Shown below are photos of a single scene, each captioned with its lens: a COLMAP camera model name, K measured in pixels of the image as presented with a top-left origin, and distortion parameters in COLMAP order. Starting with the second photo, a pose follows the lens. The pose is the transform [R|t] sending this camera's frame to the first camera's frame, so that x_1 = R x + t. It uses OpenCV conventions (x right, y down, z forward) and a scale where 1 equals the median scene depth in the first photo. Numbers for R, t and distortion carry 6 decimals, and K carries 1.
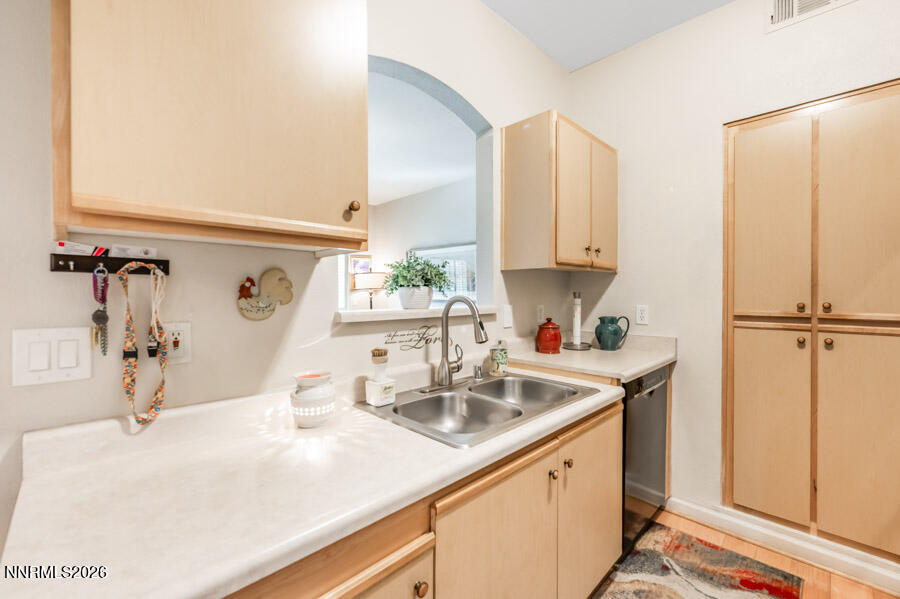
lens RADIAL K [[379.7, 0, 454.6], [0, 379.7, 295.0], [0, 0, 1]] dist [0.000860, -0.001061]
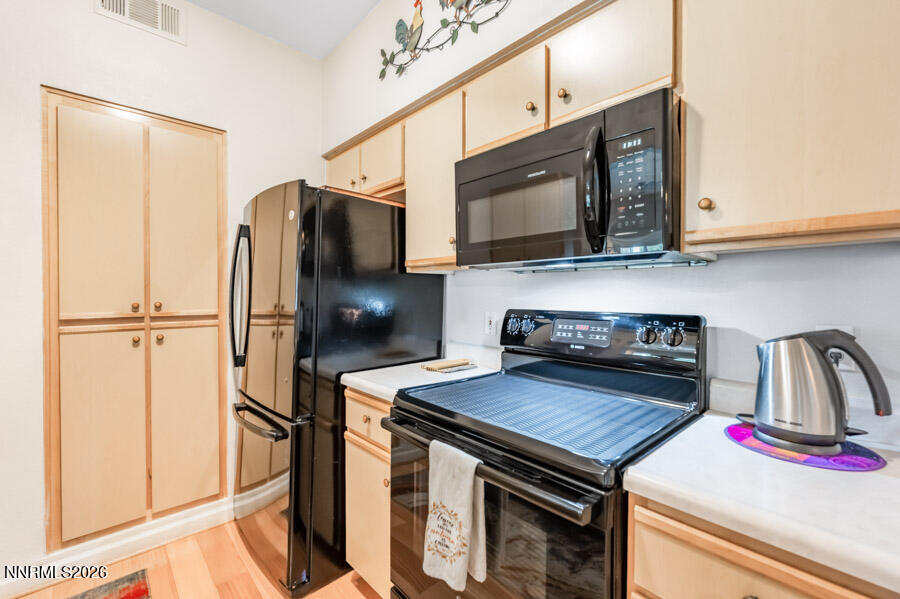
lens RADIAL K [[379.7, 0, 450.2], [0, 379.7, 295.5], [0, 0, 1]] dist [0.000860, -0.001061]
pose [[0.039759, -0.008827, 0.999170, -0.082319], [0.007506, 0.999935, 0.008535, -0.001763], [-0.999181, 0.007161, 0.039823, 0.122718]]
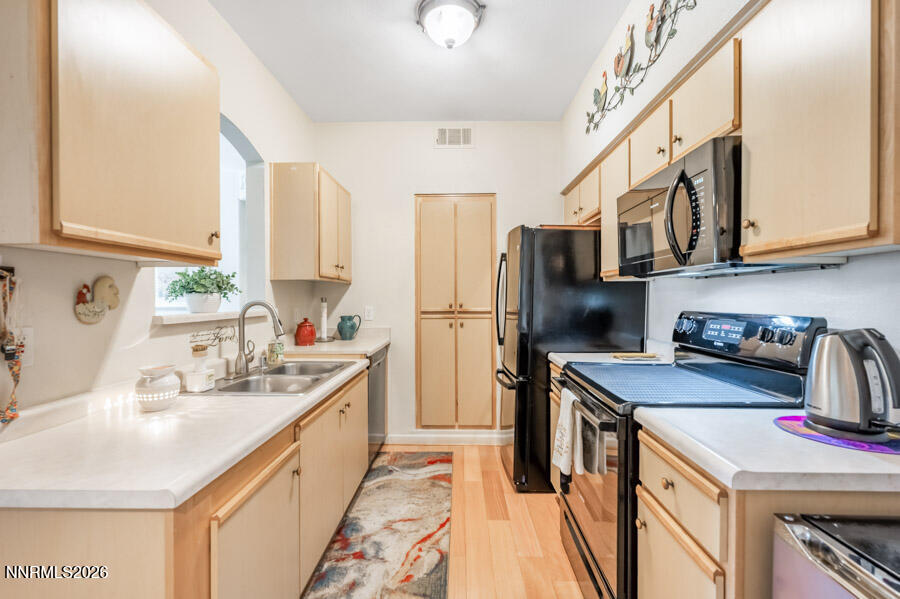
lens RADIAL K [[379.7, 0, 458.3], [0, 379.7, 299.9], [0, 0, 1]] dist [0.000860, -0.001061]
pose [[0.712391, -0.006483, 0.701752, -0.369736], [0.008874, 0.999961, 0.000229, 0.004966], [-0.701726, 0.006064, 0.712421, -0.351403]]
